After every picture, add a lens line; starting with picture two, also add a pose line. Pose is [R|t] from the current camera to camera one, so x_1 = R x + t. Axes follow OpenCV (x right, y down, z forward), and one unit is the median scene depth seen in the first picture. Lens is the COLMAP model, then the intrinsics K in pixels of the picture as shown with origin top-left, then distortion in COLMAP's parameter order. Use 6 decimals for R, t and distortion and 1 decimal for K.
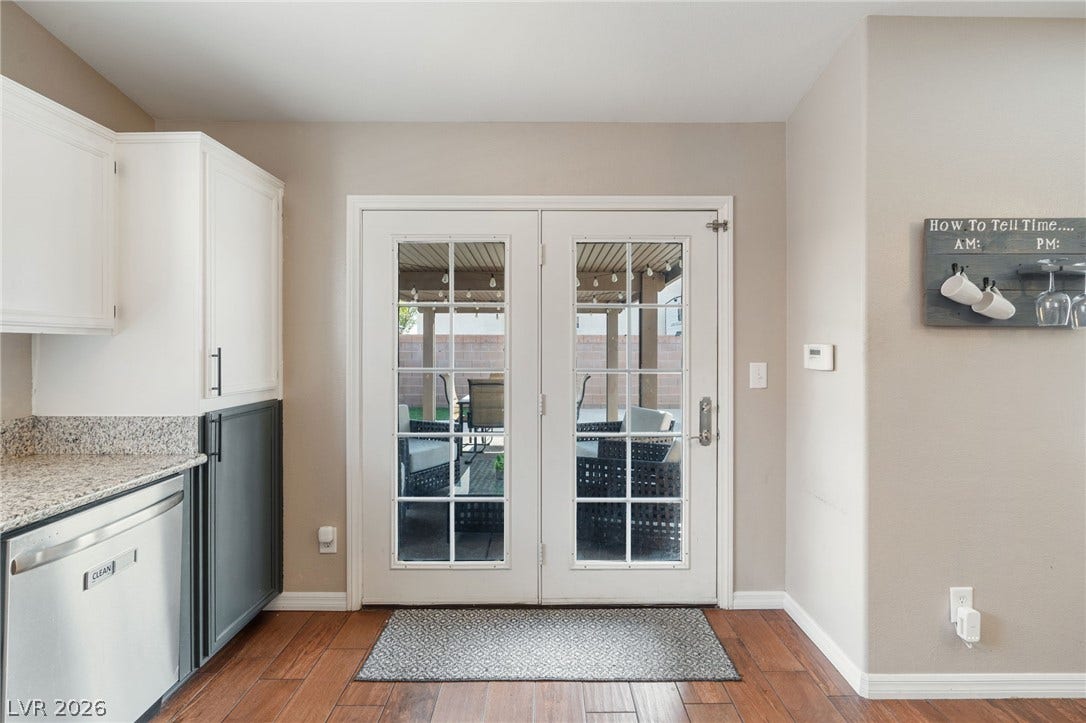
lens RADIAL K [[493.5, 0, 543.4], [0, 493.5, 344.6], [0, 0, 1]] dist [-0.002434, 0.000523]
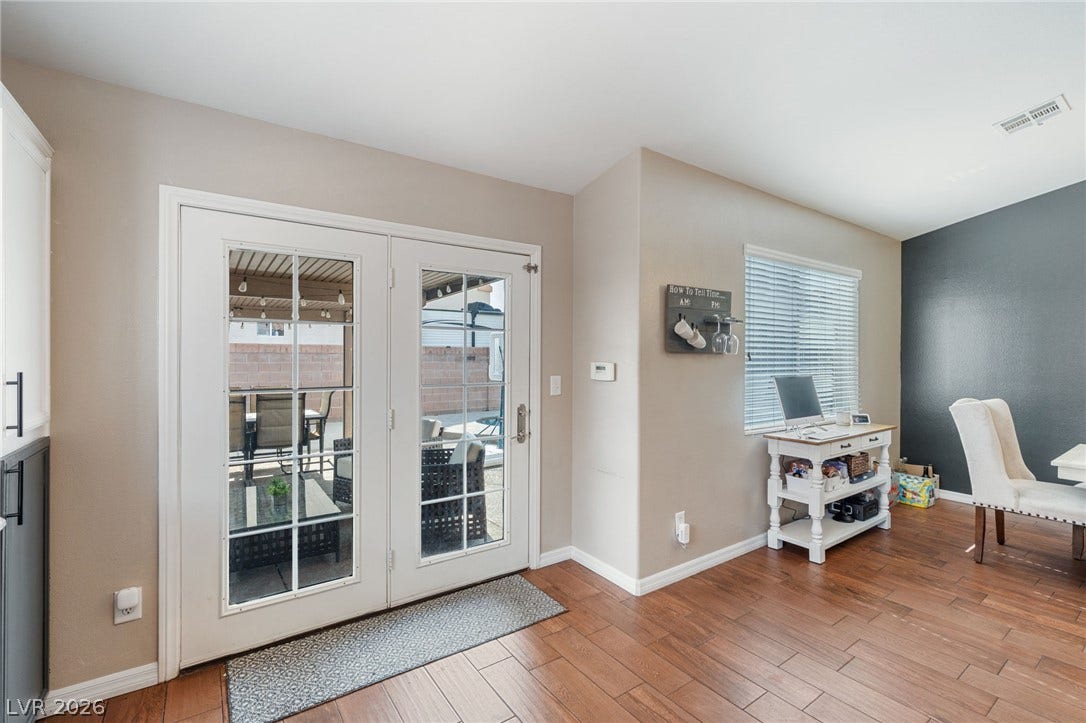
lens RADIAL K [[487.7, 0, 544.3], [0, 487.7, 356.4], [0, 0, 1]] dist [-0.000838, 0.000526]
pose [[0.819600, 0.002630, 0.572930, -0.346898], [-0.006077, 0.999973, 0.004102, -0.020633], [-0.572904, -0.006844, 0.819594, -0.047496]]
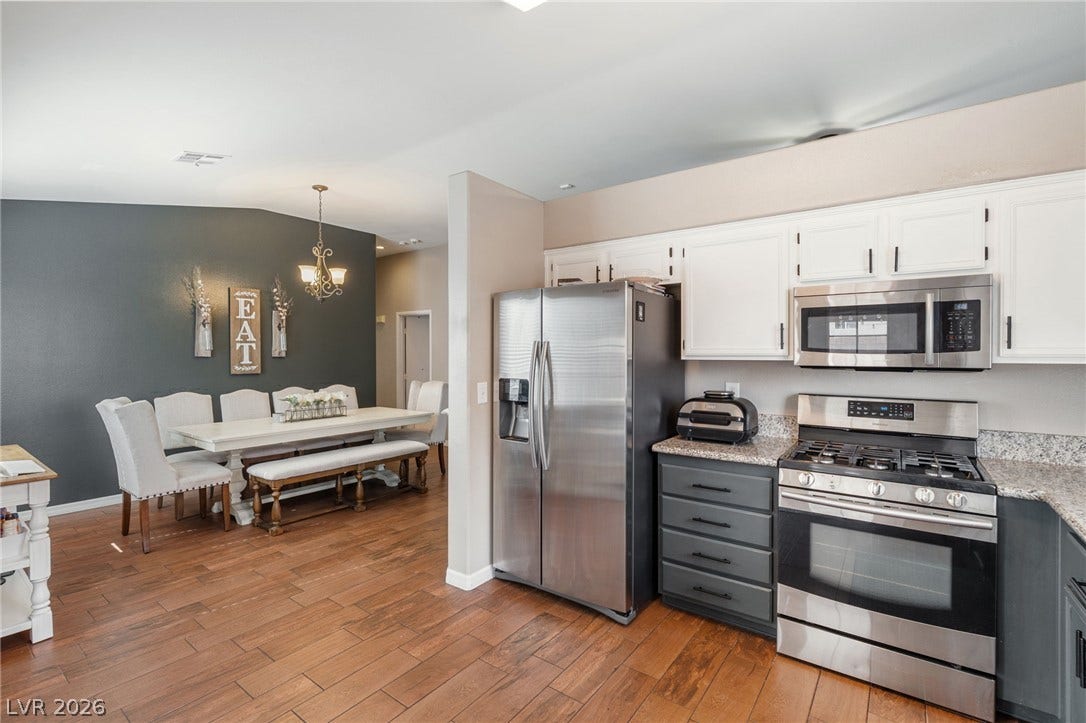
lens RADIAL K [[487.7, 0, 544.3], [0, 487.7, 356.4], [0, 0, 1]] dist [-0.000838, 0.000526]
pose [[-0.792187, -0.003586, 0.610268, -0.372558], [0.002078, 0.999961, 0.008573, -0.035486], [-0.610275, 0.008059, -0.792149, 0.793442]]
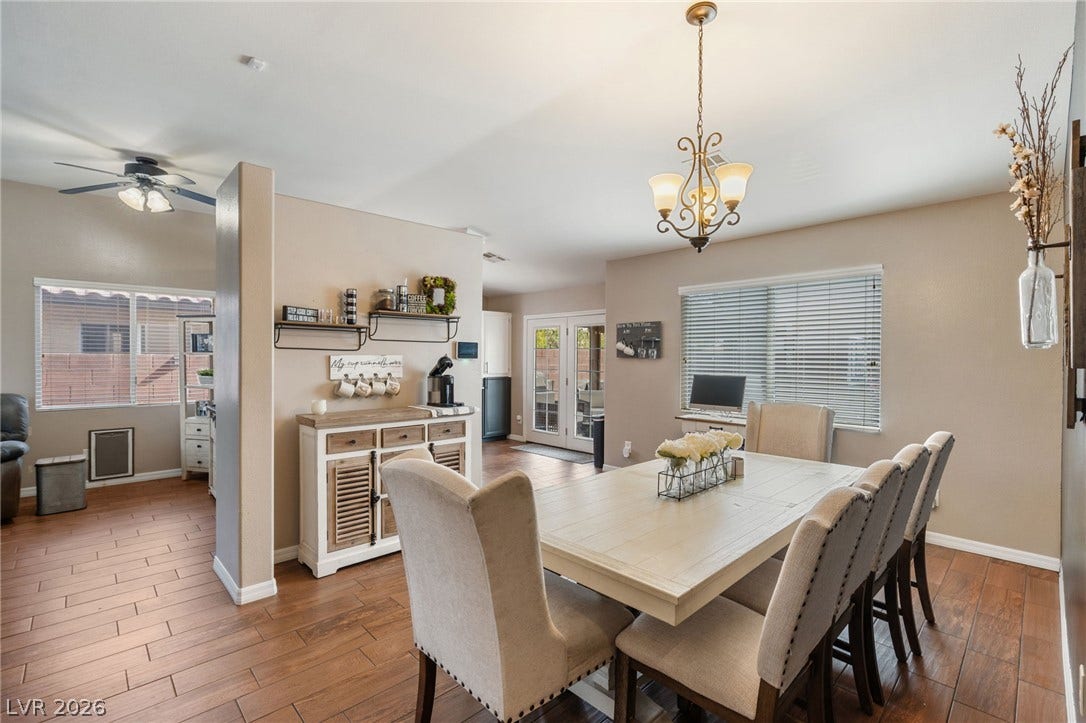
lens RADIAL K [[482.2, 0, 540.0], [0, 482.2, 357.1], [0, 0, 1]] dist [-0.001691, 0.000253]
pose [[0.681348, 0.004757, -0.731944, 2.097712], [-0.009701, 0.999950, -0.002531, -0.020793], [0.731895, 0.008825, 0.681360, -1.149758]]
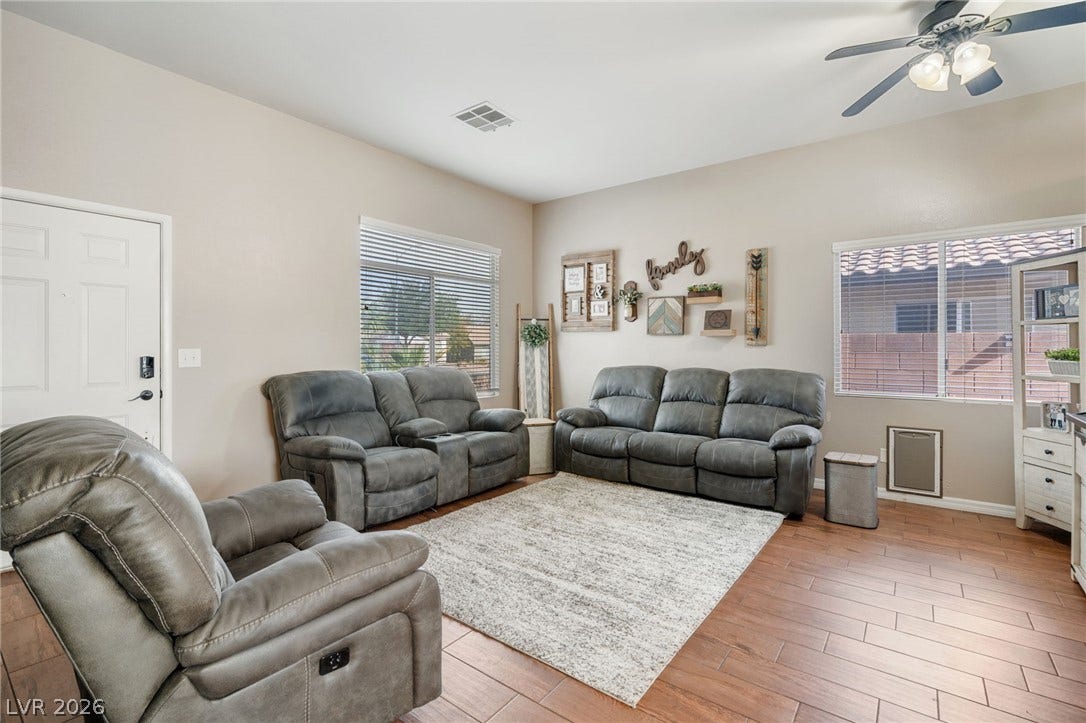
lens RADIAL K [[492.5, 0, 550.2], [0, 492.5, 351.7], [0, 0, 1]] dist [-0.003428, -0.000074]
pose [[-0.605868, 0.004950, -0.795550, 1.261631], [-0.004216, 0.999947, 0.009433, 0.048008], [0.795554, 0.009069, -0.605814, -1.053863]]
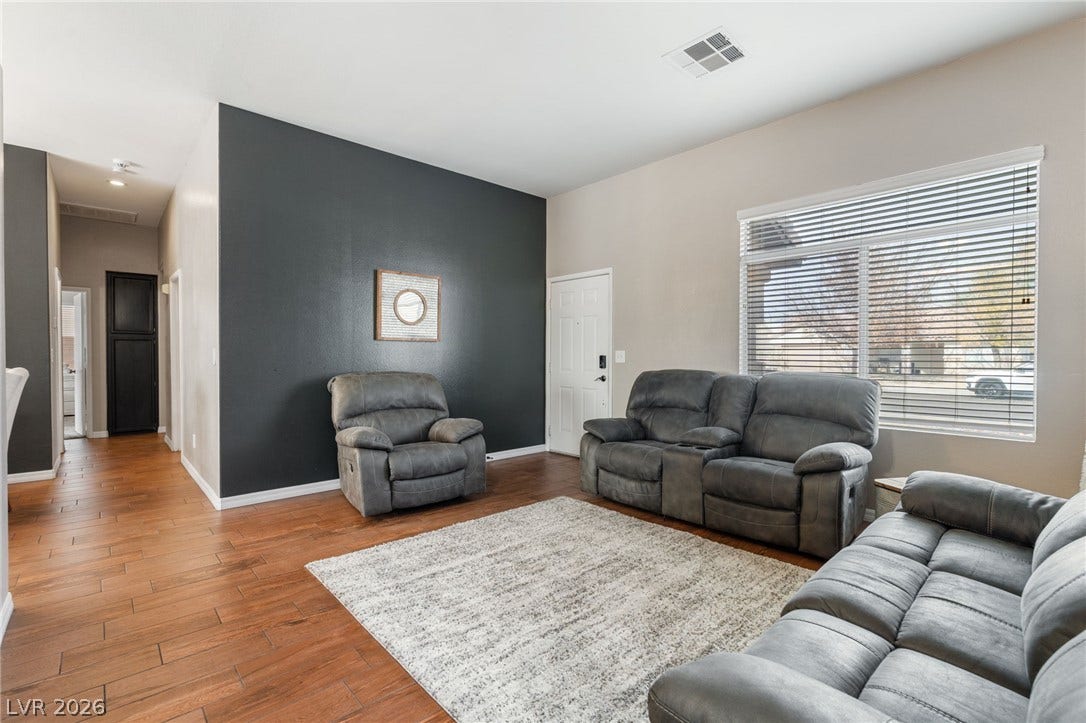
lens RADIAL K [[487.7, 0, 544.3], [0, 487.7, 356.4], [0, 0, 1]] dist [-0.000838, 0.000526]
pose [[-0.669528, -0.001845, 0.742785, -0.583258], [0.001597, 0.999991, 0.003924, 0.073047], [-0.742785, 0.003813, -0.669519, -1.037246]]
